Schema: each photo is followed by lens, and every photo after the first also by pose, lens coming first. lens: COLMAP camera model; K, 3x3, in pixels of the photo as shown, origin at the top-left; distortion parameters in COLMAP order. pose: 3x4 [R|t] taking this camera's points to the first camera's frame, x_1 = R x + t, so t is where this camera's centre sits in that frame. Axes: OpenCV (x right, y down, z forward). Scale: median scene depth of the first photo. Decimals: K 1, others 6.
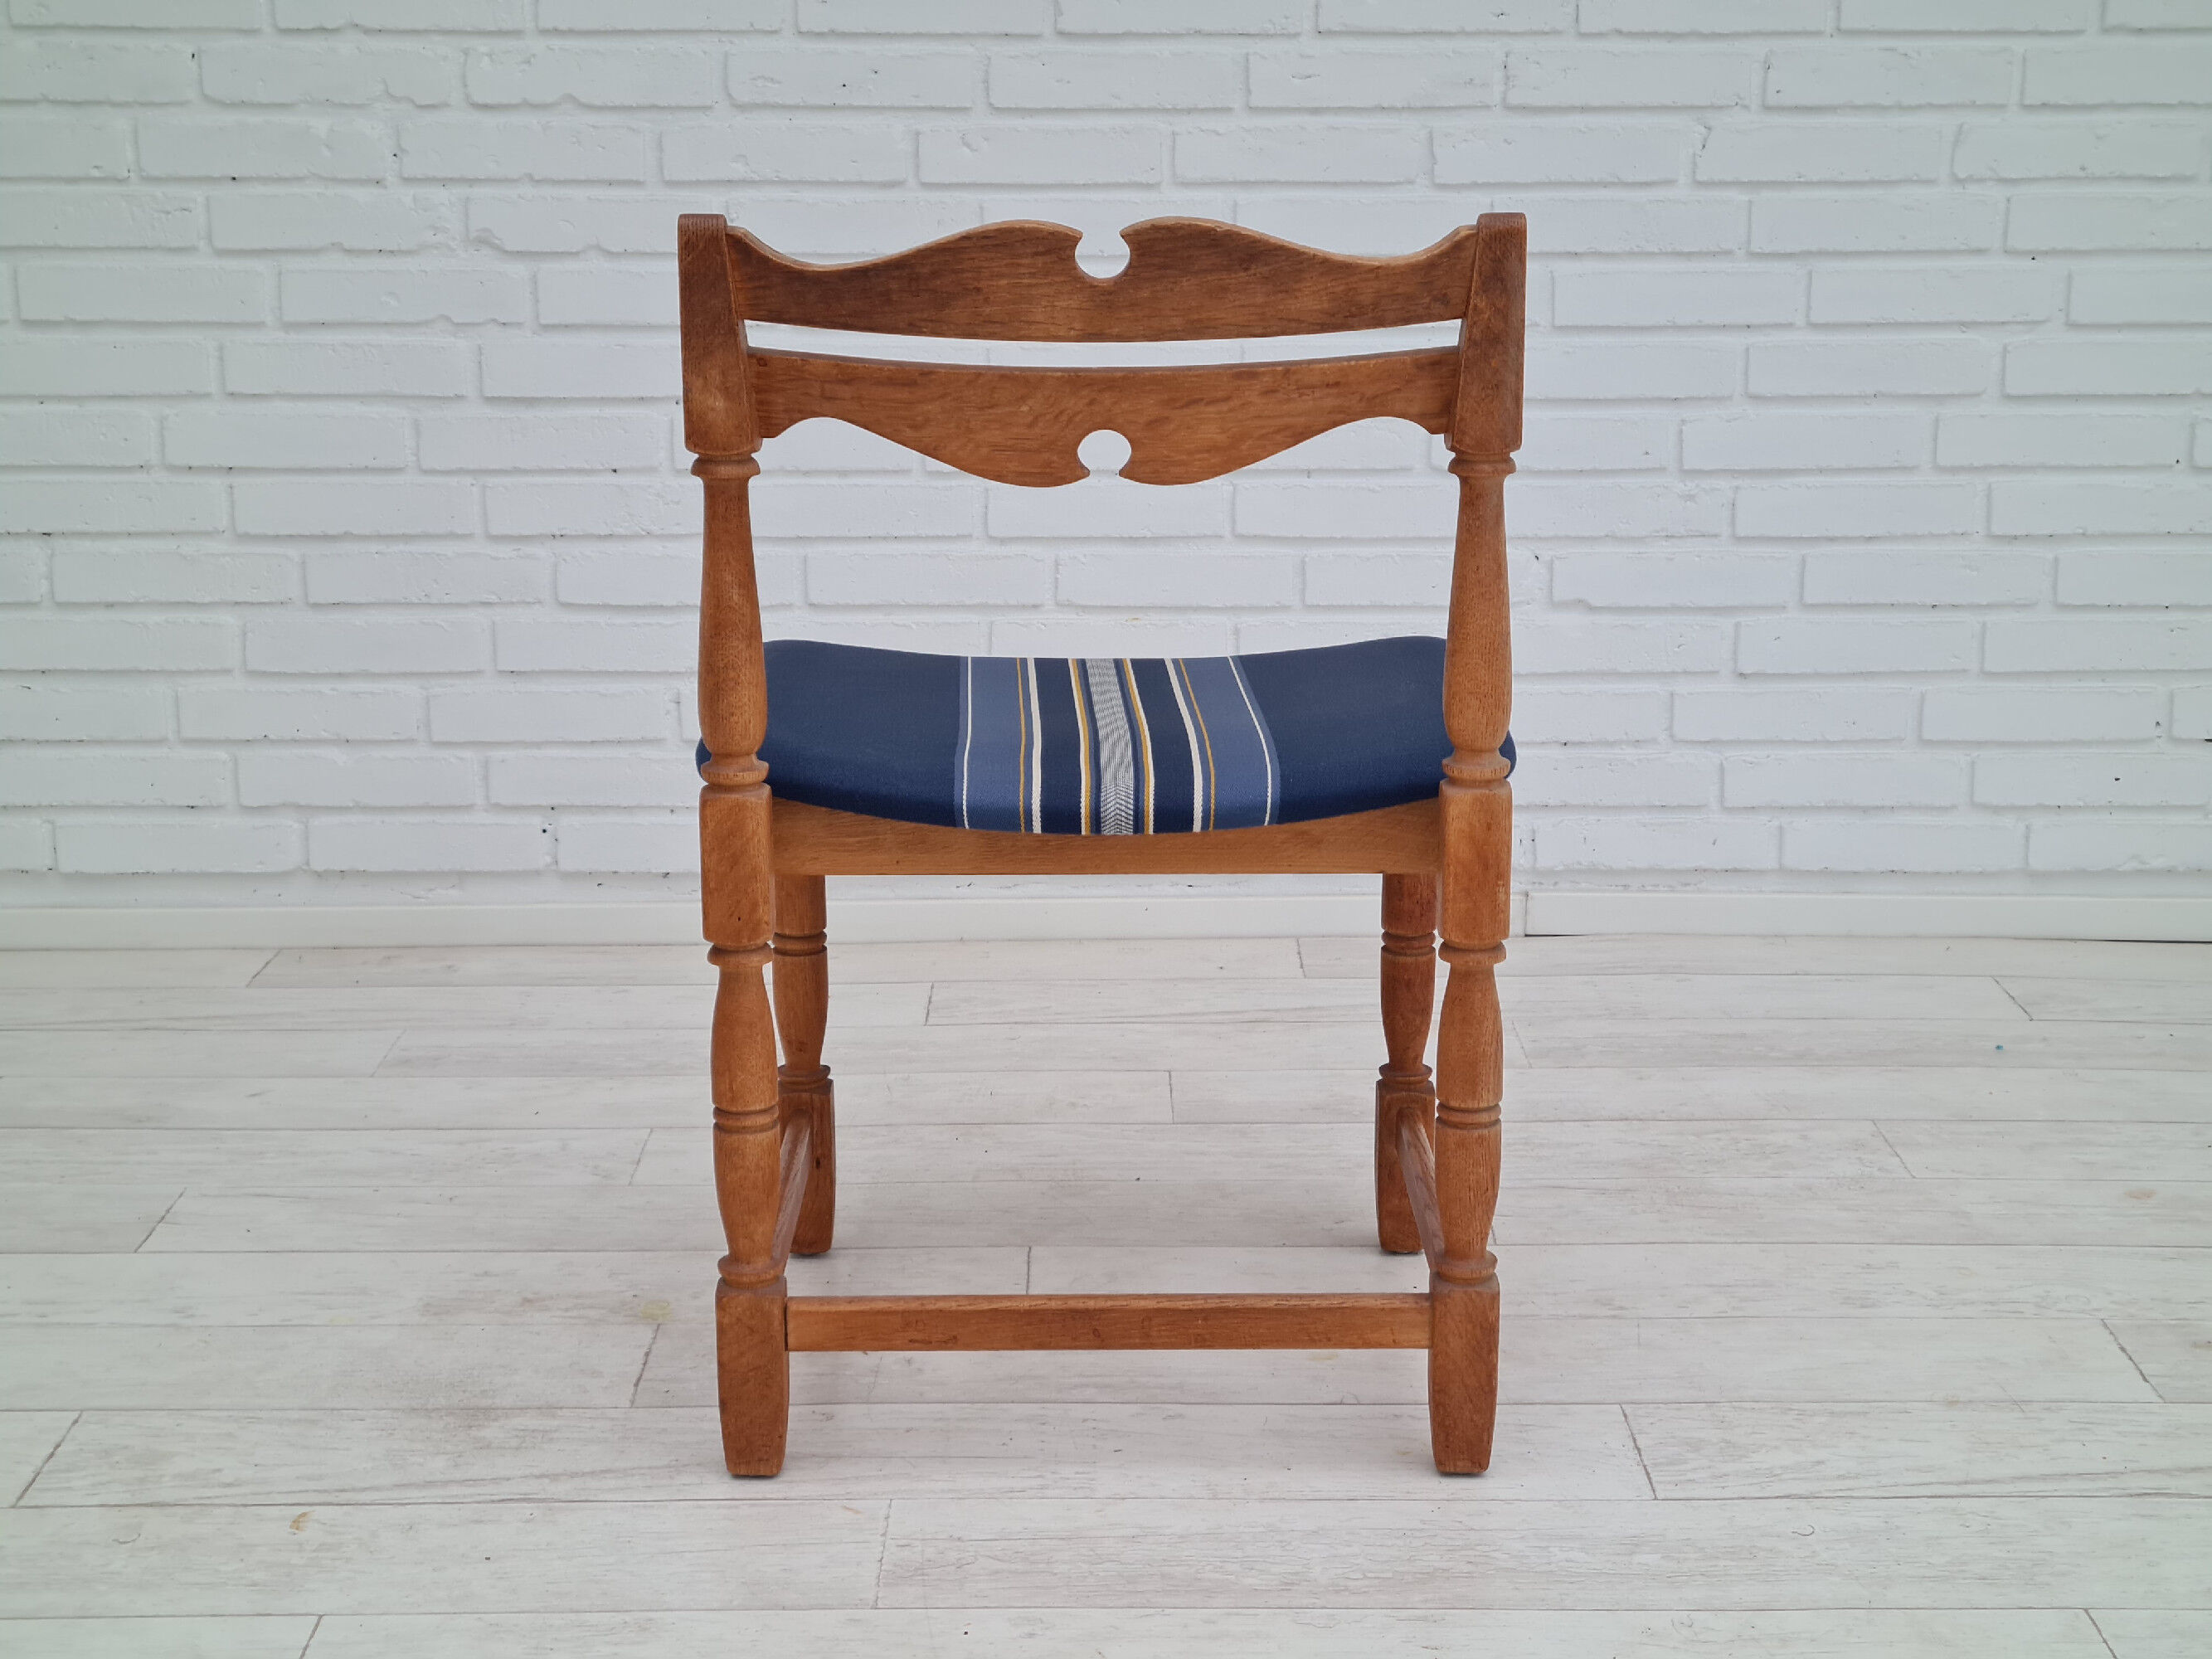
lens RADIAL K [[3340.7, 0, 1114.3], [0, 3340.7, 841.1], [0, 0, 1]] dist [0.068246, 0.000000]
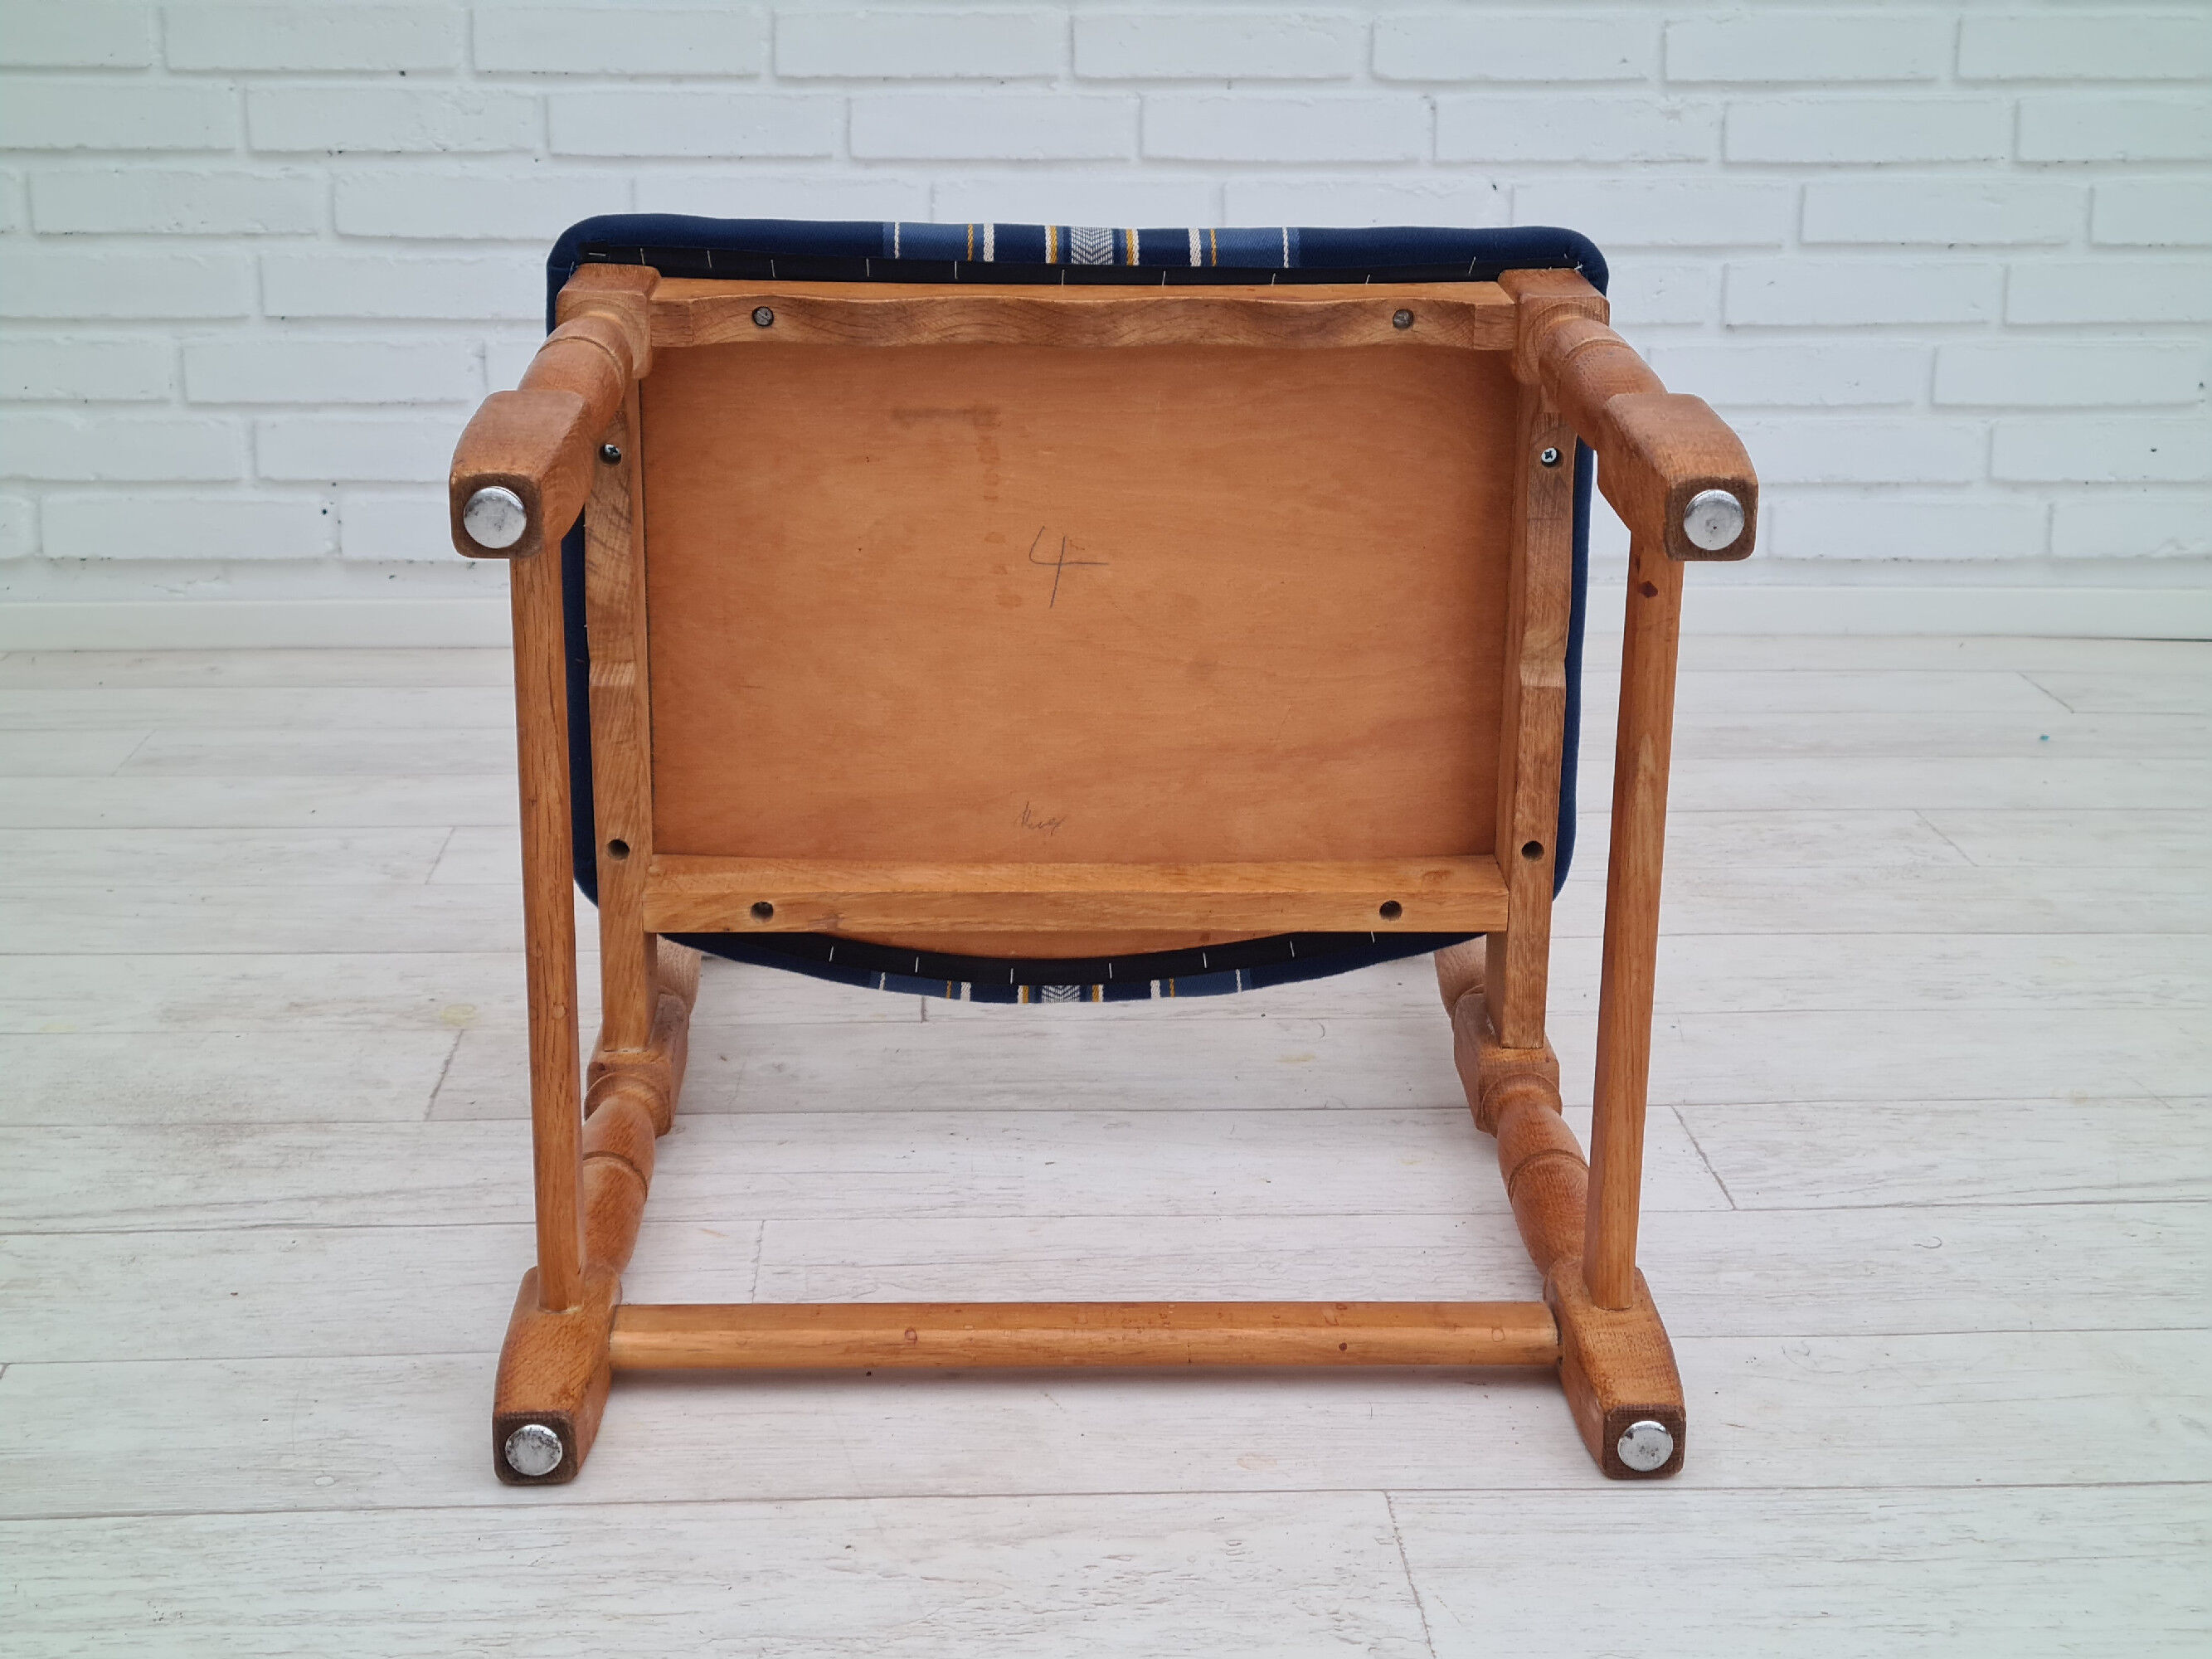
lens RADIAL K [[3340.7, 0, 1105.2], [0, 3340.7, 858.2], [0, 0, 1]] dist [0.068246, 0.000000]
pose [[0.998780, -0.005009, 0.049128, -0.016425], [0.003051, 0.999201, 0.039856, 0.053817], [-0.049289, -0.039658, 0.997997, 0.147602]]
